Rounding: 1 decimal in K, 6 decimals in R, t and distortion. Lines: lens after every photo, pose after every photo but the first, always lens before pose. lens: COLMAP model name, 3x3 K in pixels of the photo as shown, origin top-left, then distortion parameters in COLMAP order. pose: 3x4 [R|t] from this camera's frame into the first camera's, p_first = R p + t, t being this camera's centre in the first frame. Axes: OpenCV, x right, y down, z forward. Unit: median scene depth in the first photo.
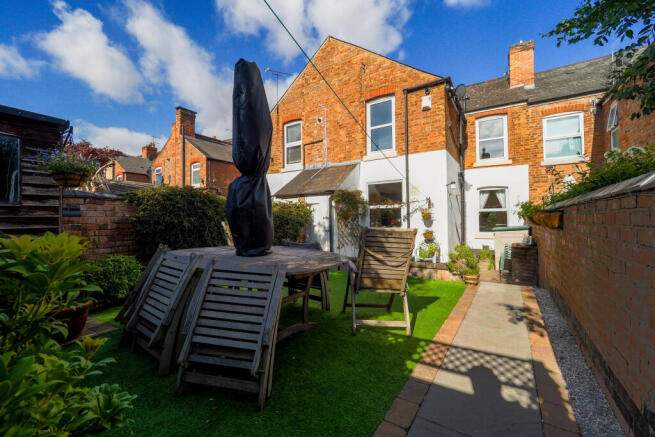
lens RADIAL K [[278.9, 0, 326.9], [0, 278.9, 221.6], [0, 0, 1]] dist [-0.000501, -0.000106]
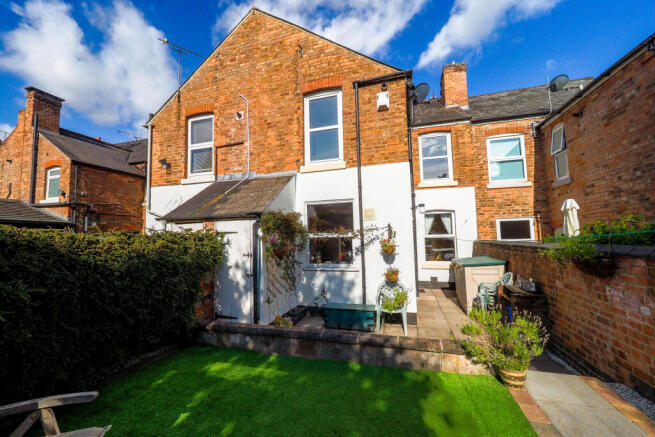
lens RADIAL K [[262.3, 0, 308.1], [0, 262.3, 219.3], [0, 0, 1]] dist [0.002079, 0.000026]
pose [[0.972837, 0.010404, 0.231255, -0.007879], [0.006398, 0.997399, -0.071790, -0.043914], [-0.231401, 0.071319, 0.970241, 0.326705]]
